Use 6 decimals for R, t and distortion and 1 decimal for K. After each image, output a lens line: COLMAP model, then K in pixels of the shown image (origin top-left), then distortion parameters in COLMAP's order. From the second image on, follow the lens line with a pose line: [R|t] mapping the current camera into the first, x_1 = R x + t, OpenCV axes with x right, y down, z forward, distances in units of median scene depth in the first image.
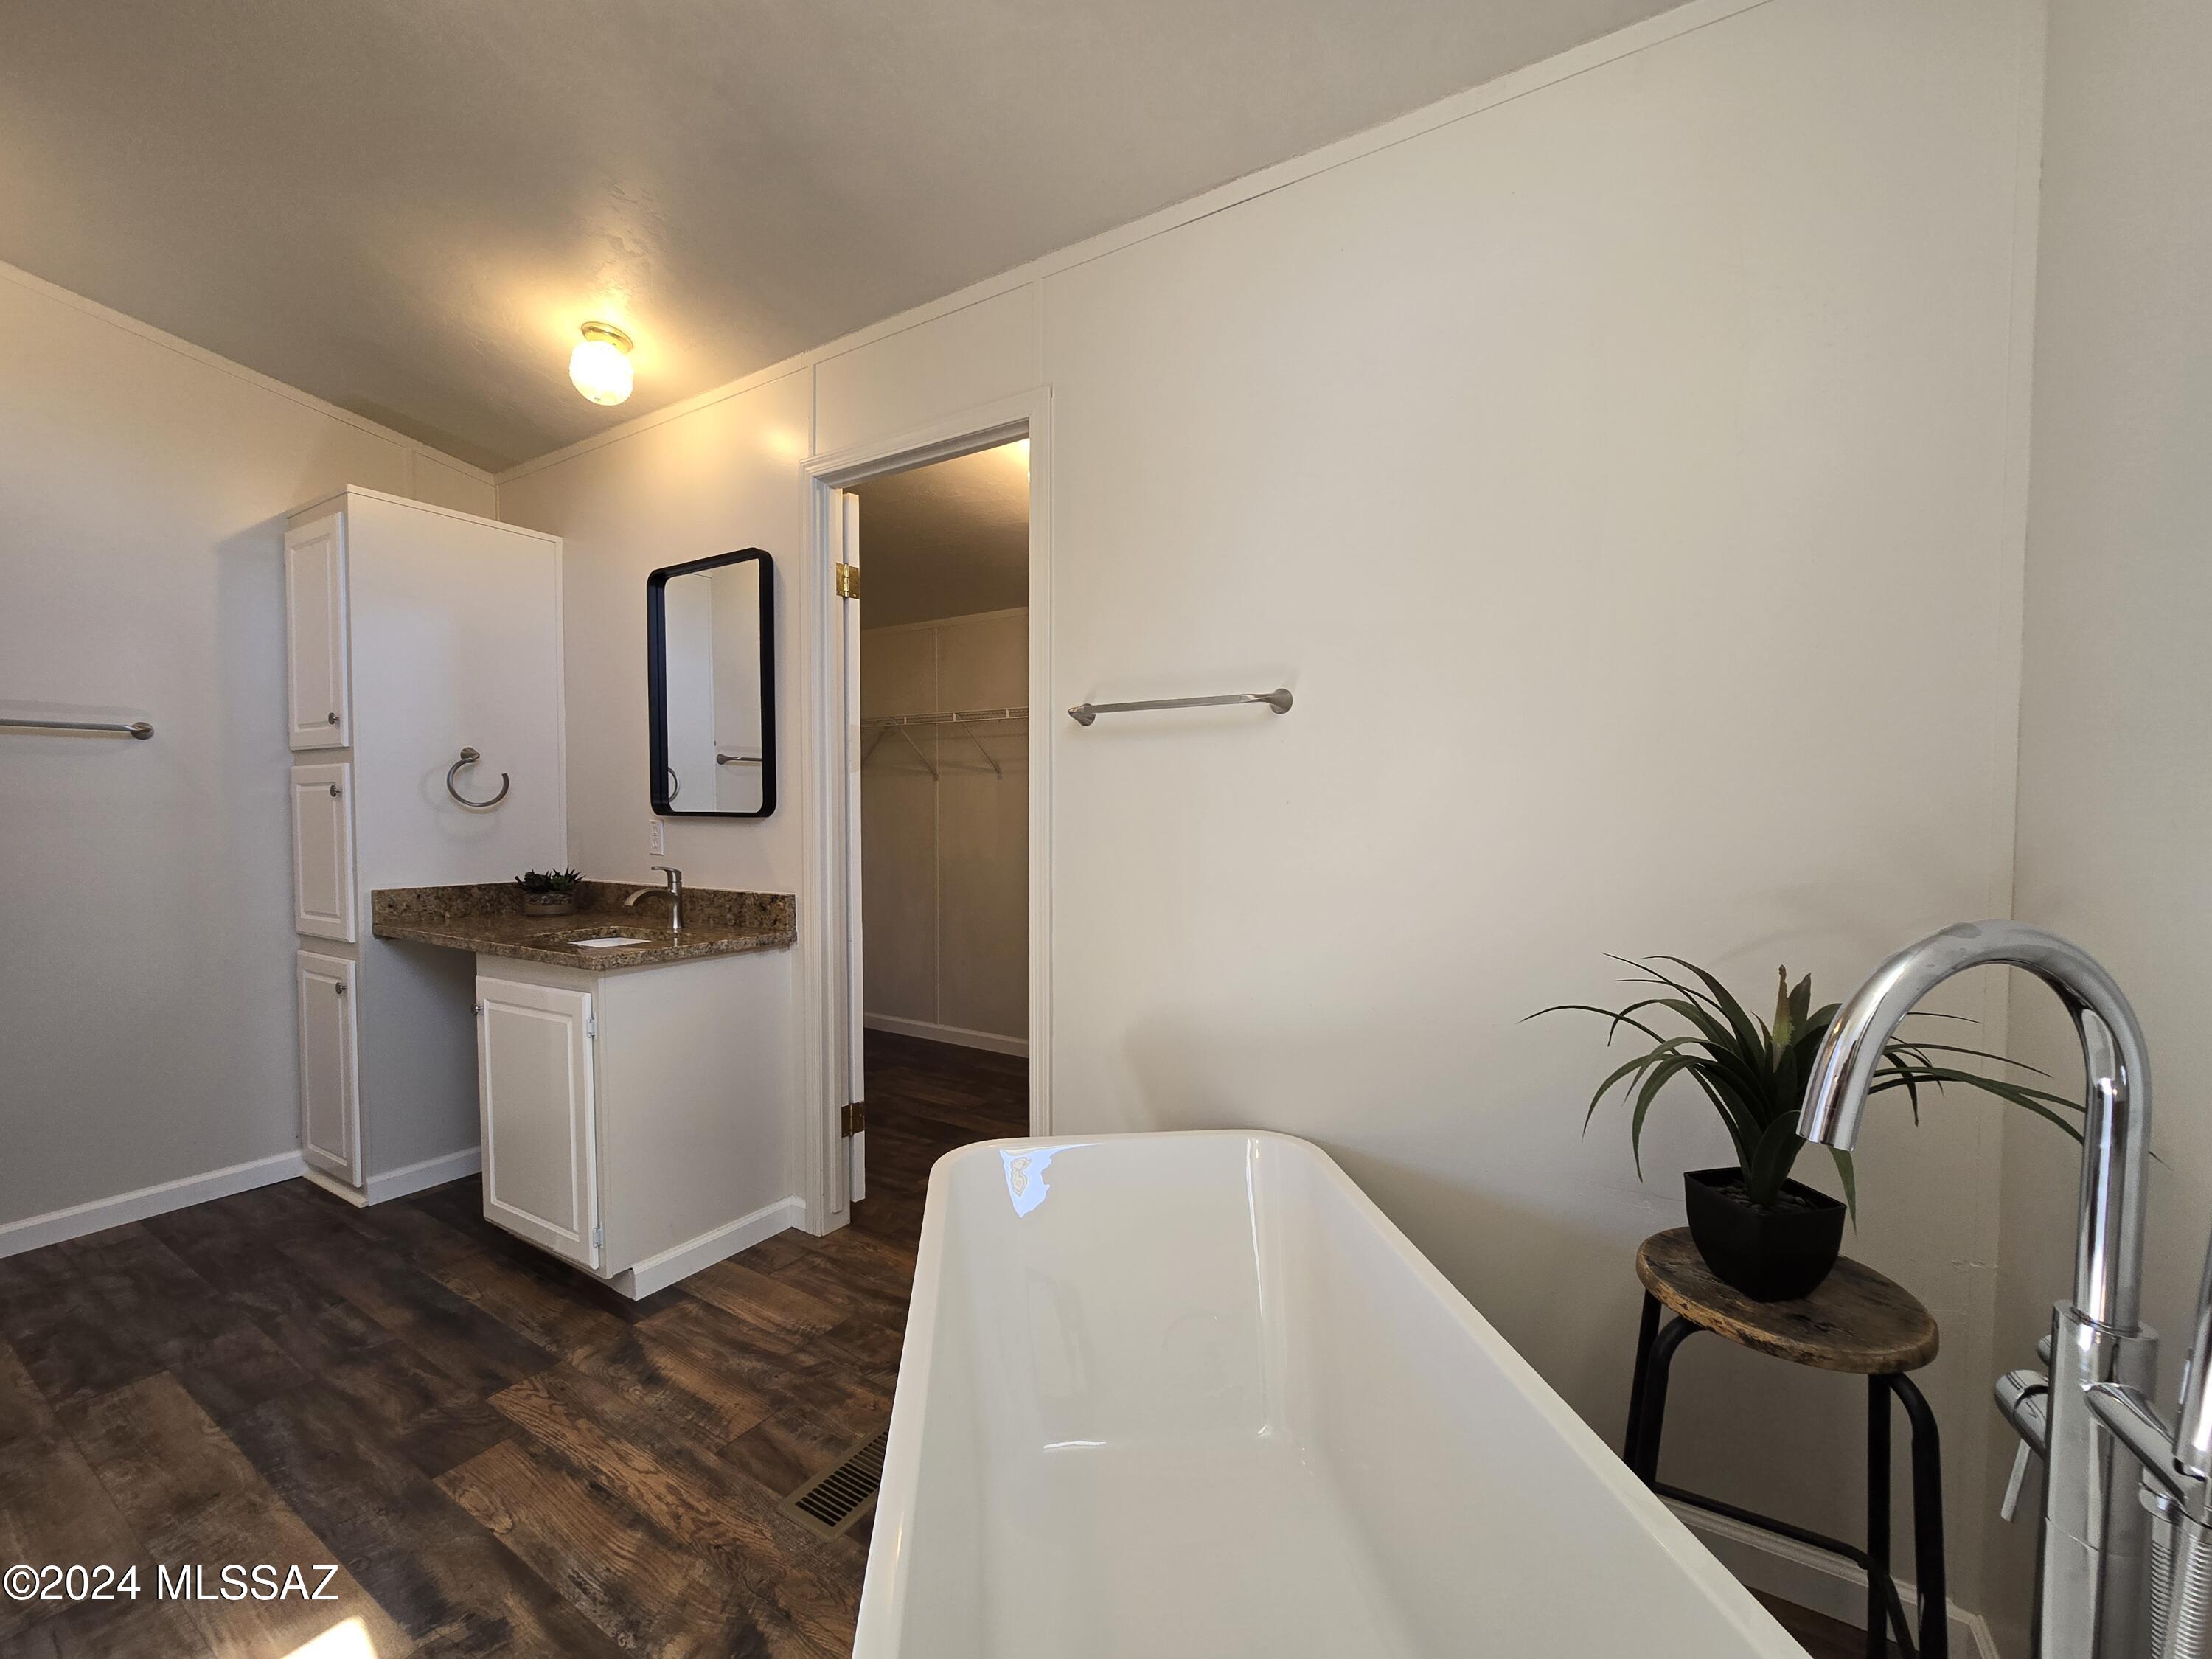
lens RADIAL K [[902.0, 0, 1098.8], [0, 902.0, 842.0], [0, 0, 1]] dist [-0.011113, 0.003958]
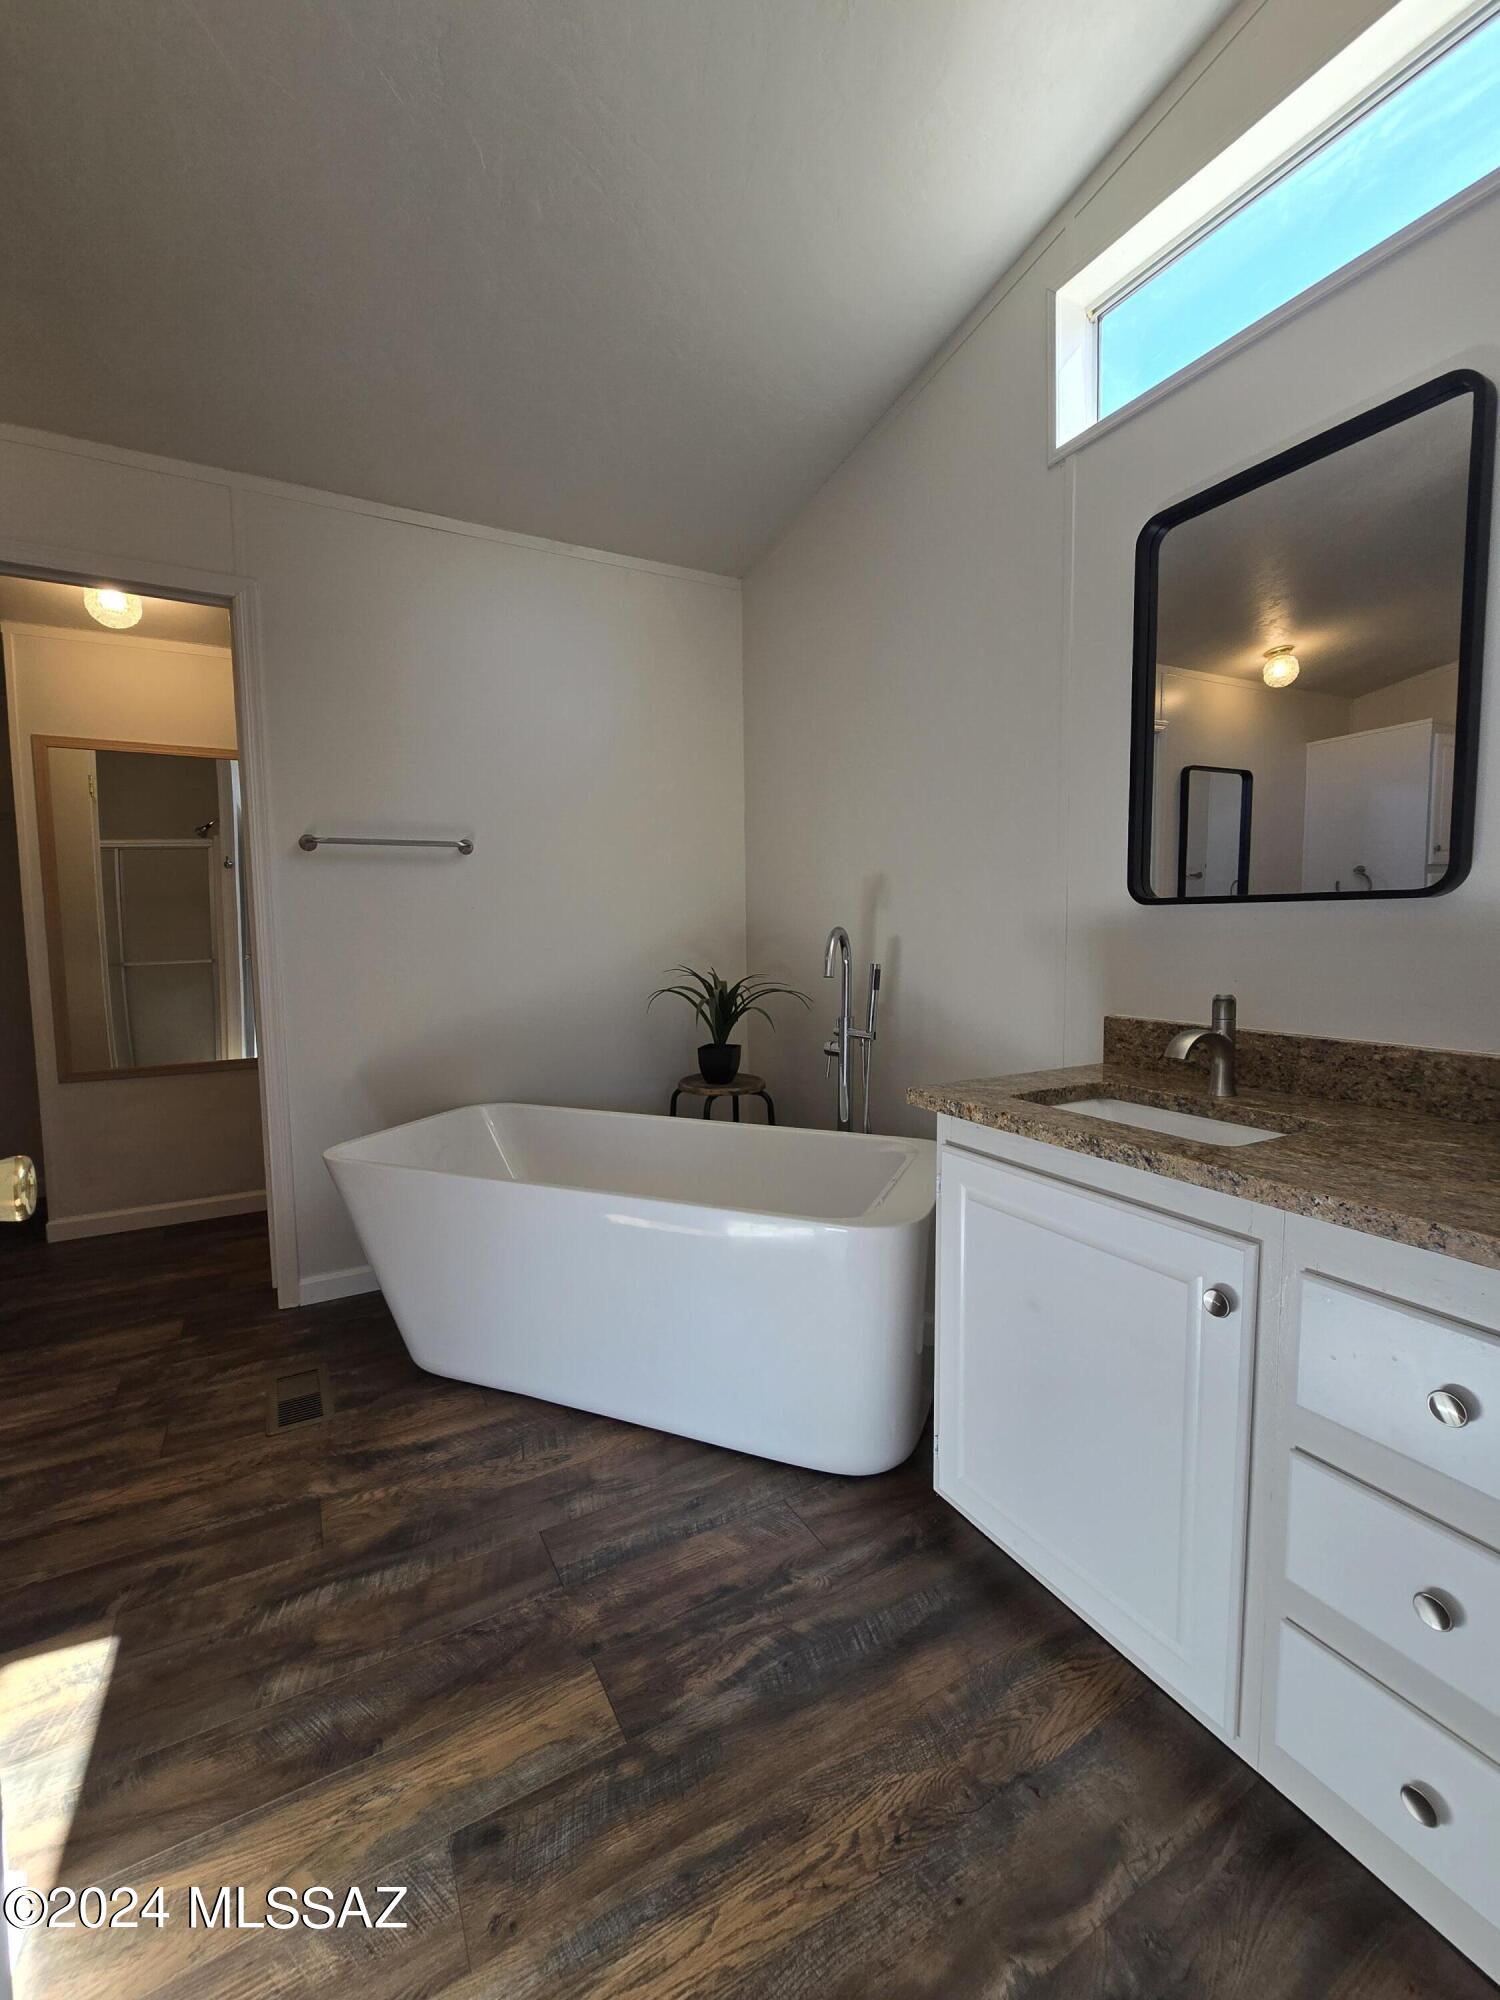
lens RADIAL K [[815.5, 0, 739.5], [0, 815.5, 995.1], [0, 0, 1]] dist [-0.011113, 0.003958]
pose [[0.484862, -0.078840, 0.871030, -0.647024], [0.046542, 0.996843, 0.064320, 0.030704], [-0.873351, 0.009353, 0.487001, -0.127359]]
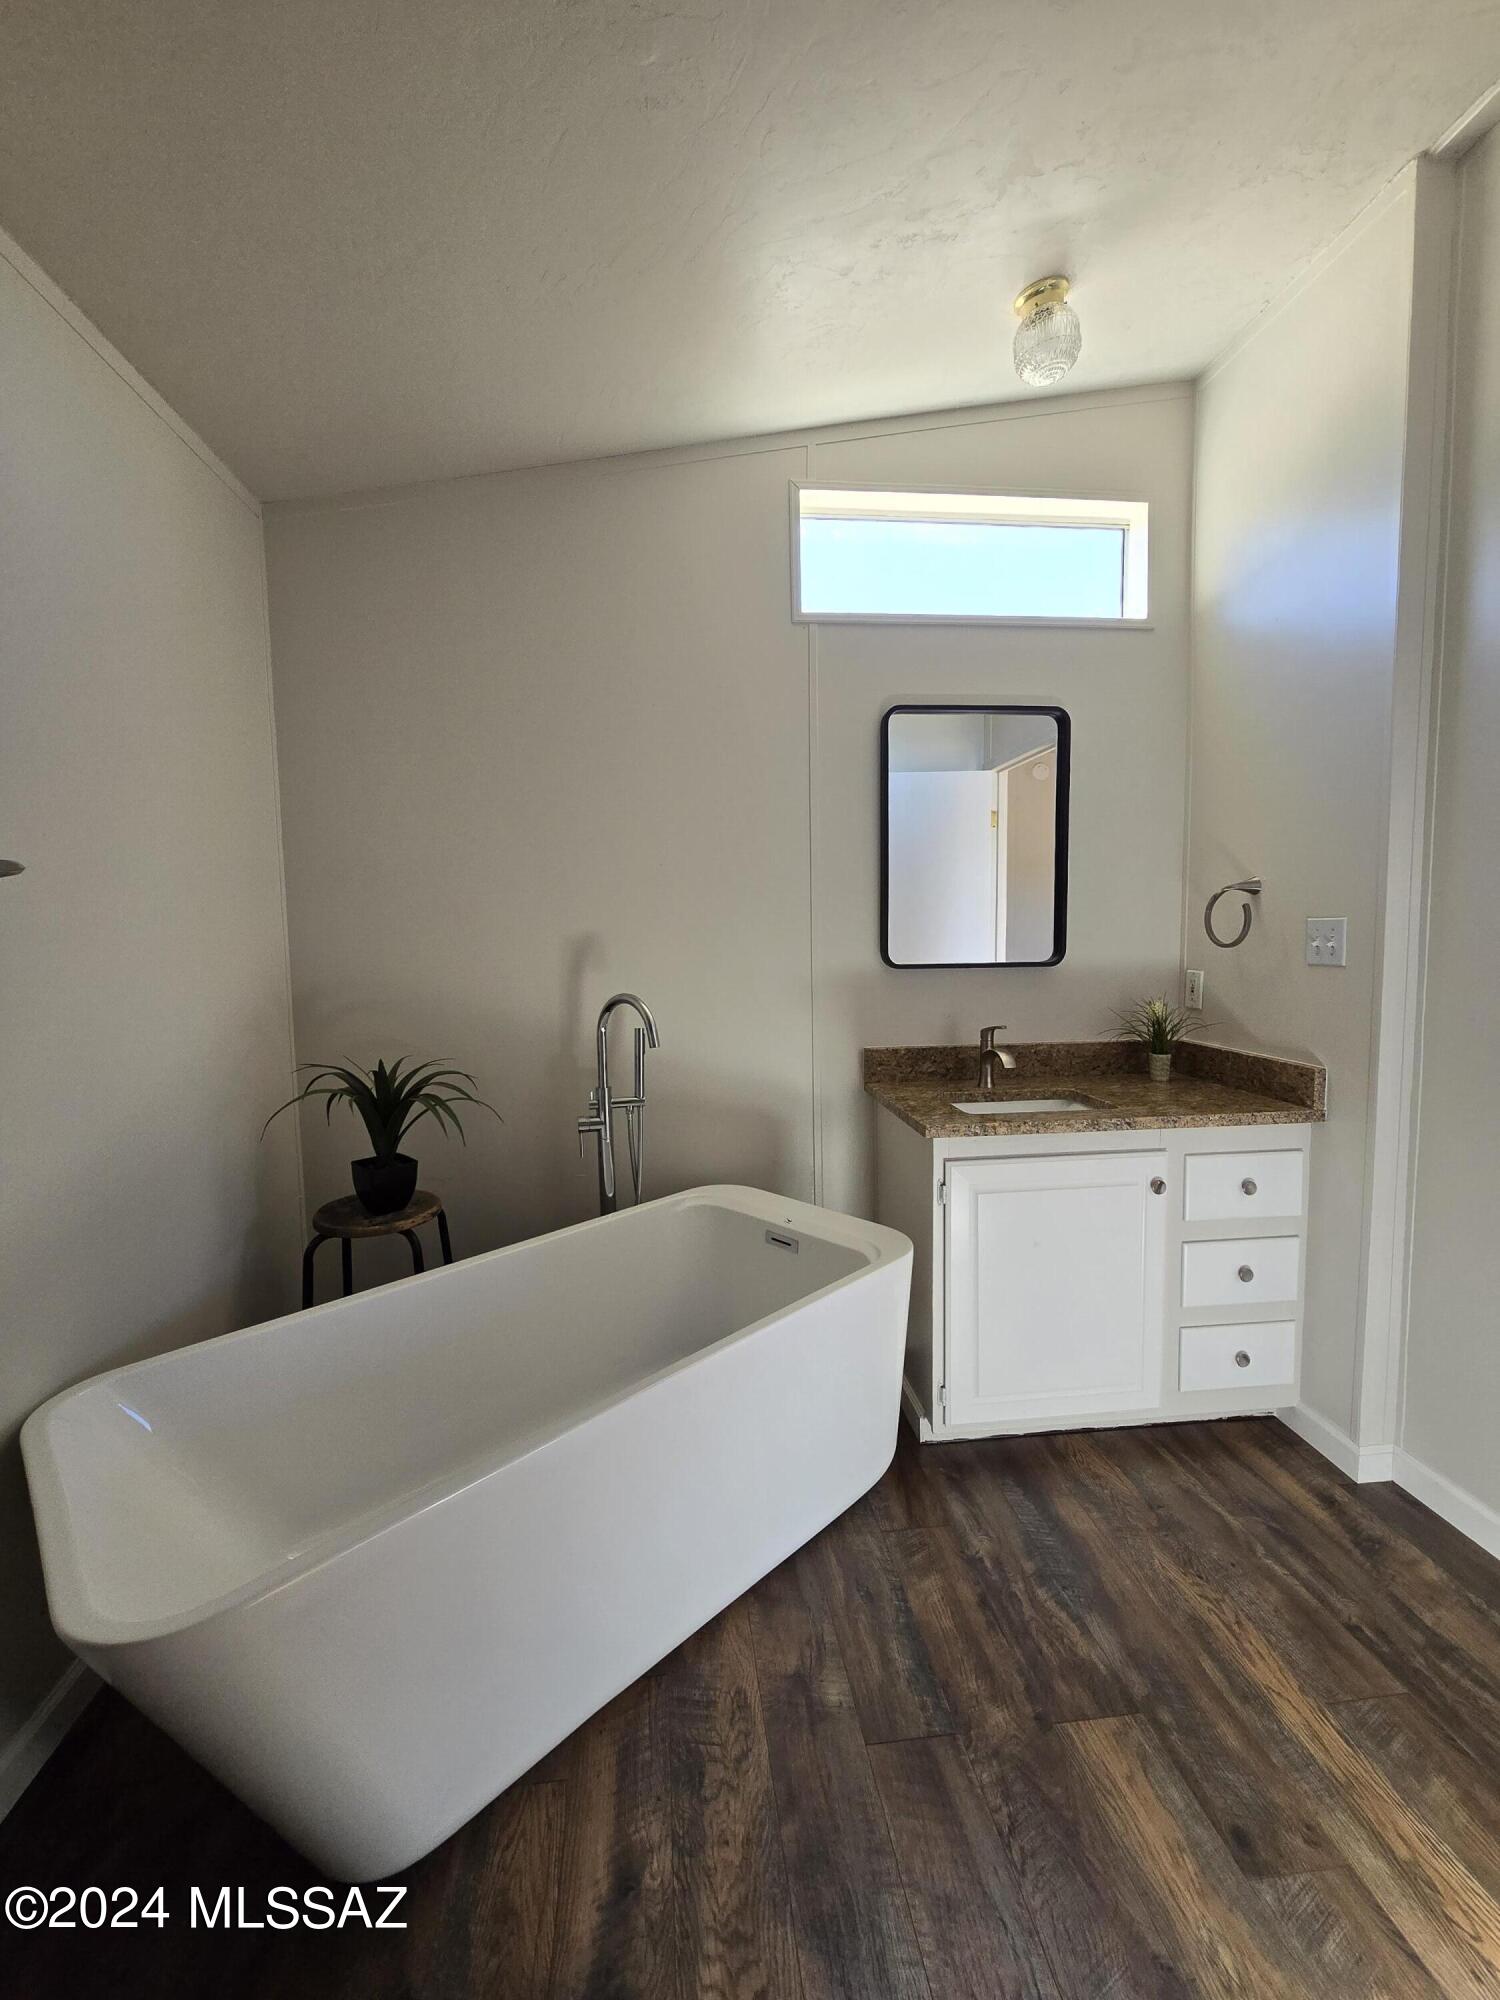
lens RADIAL K [[815.5, 0, 739.5], [0, 815.5, 995.1], [0, 0, 1]] dist [-0.011113, 0.003958]
pose [[-0.615230, -0.058845, 0.786148, -0.539781], [0.043708, 0.993130, 0.108543, -0.068533], [-0.787135, 0.101140, -0.608432, 0.669386]]
